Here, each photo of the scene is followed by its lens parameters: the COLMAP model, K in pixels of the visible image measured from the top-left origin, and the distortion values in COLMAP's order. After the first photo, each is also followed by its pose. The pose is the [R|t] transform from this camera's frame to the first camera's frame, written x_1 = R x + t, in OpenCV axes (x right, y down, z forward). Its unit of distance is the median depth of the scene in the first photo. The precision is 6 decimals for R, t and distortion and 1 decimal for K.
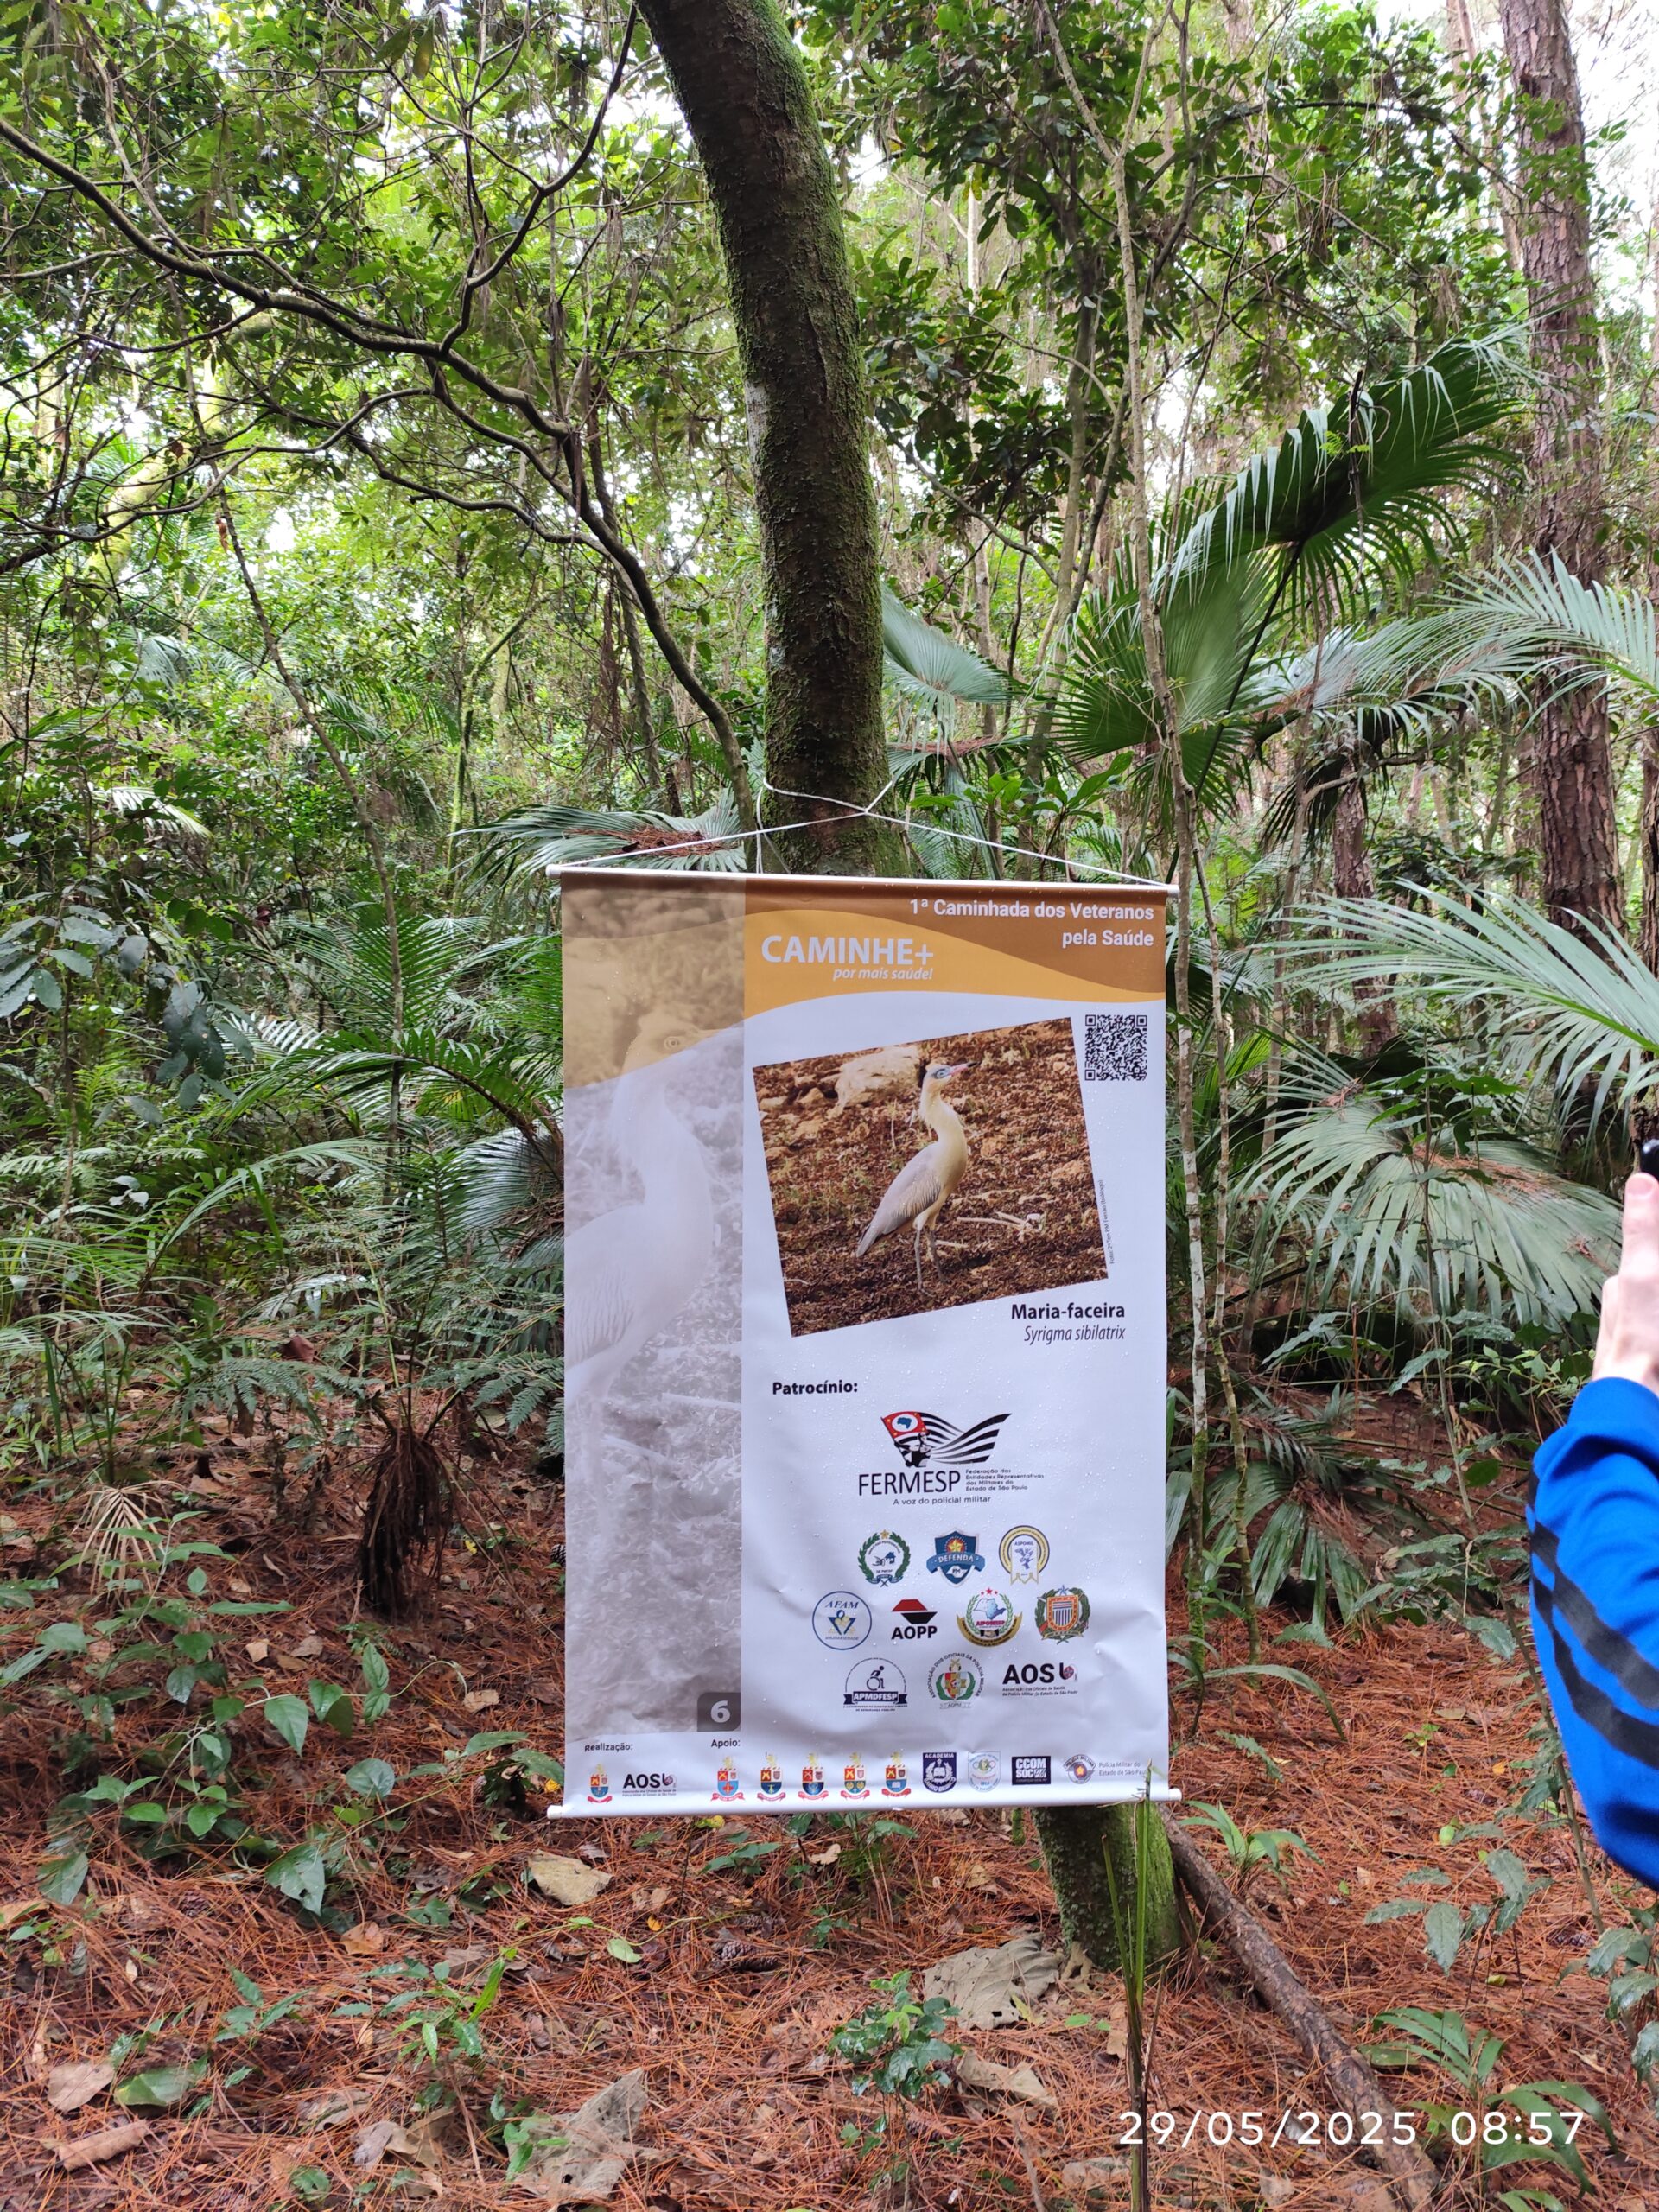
lens RADIAL K [[1493.6, 0, 829.5], [0, 1493.6, 1106.0], [0, 0, 1]] dist [0.033995, -0.034731]
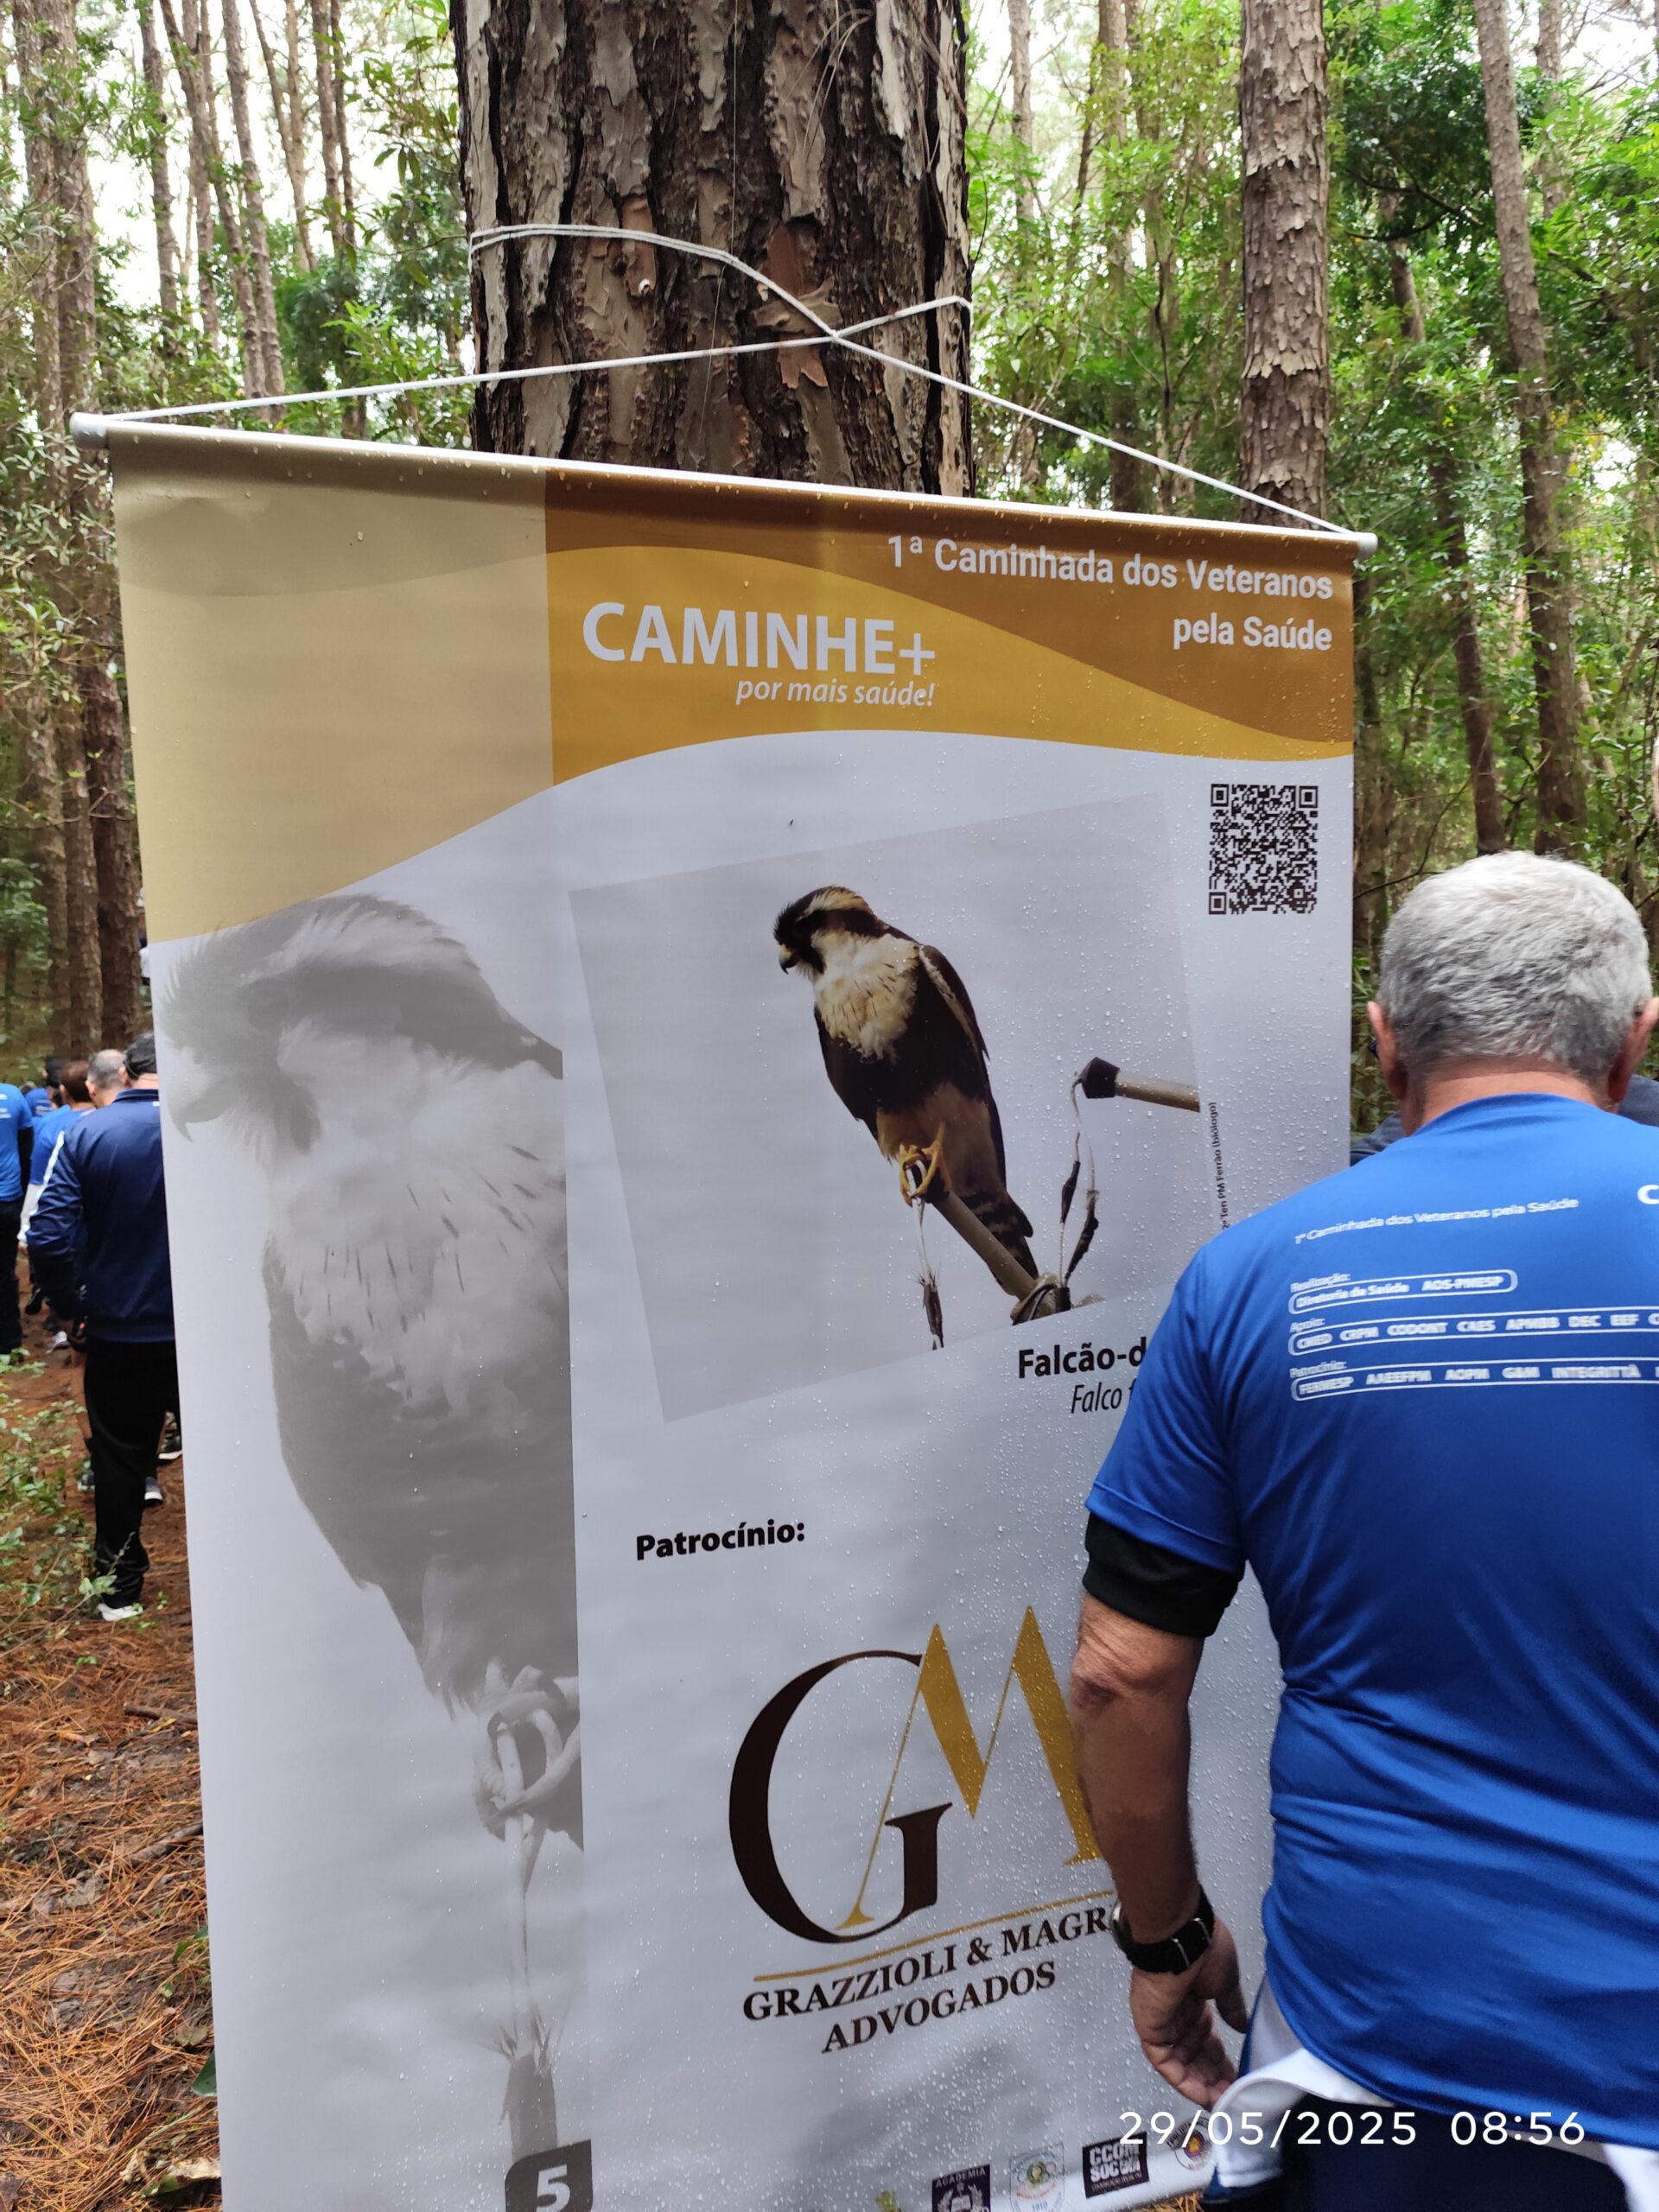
lens RADIAL K [[1493.6, 0, 829.5], [0, 1493.6, 1106.0], [0, 0, 1]] dist [0.033995, -0.034731]
pose [[0.982028, -0.025218, 0.187041, -0.060253], [-0.003024, 0.988803, 0.149196, -0.027201], [-0.188709, -0.147080, 0.970956, 0.499833]]
